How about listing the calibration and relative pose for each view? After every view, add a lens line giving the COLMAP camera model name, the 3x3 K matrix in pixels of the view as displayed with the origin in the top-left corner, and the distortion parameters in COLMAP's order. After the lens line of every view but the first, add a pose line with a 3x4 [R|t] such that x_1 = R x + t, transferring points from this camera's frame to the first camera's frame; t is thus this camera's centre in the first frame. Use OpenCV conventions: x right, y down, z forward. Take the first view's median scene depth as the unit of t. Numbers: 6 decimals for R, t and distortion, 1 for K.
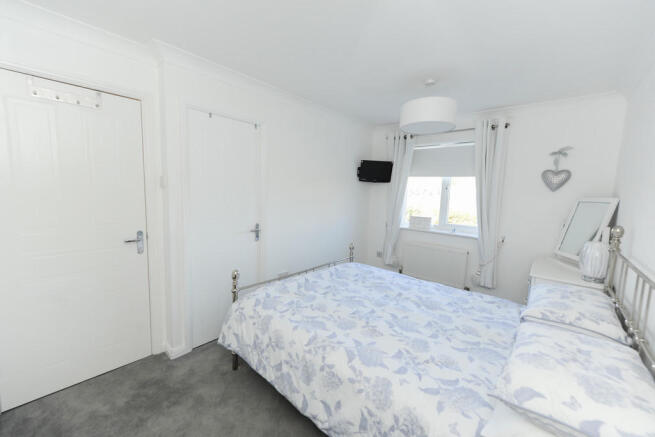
lens RADIAL K [[260.8, 0, 326.5], [0, 260.8, 221.2], [0, 0, 1]] dist [0.000844, 0.000053]
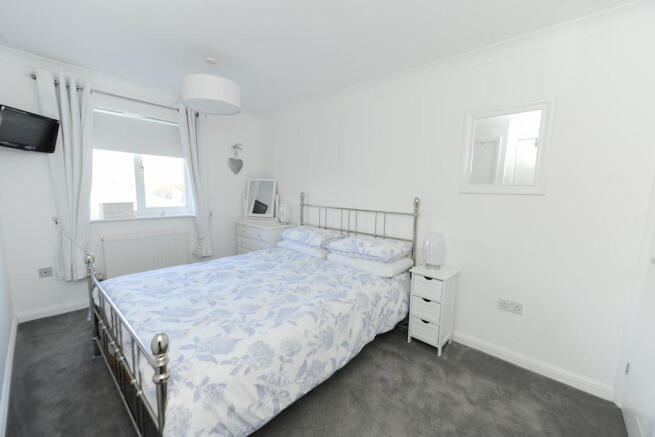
lens RADIAL K [[260.8, 0, 326.5], [0, 260.8, 221.2], [0, 0, 1]] dist [0.000844, 0.000053]
pose [[-0.002073, -0.158861, 0.987299, -0.652398], [0.090279, 0.983239, 0.158398, -0.046185], [-0.995914, 0.089461, 0.012304, 0.577361]]
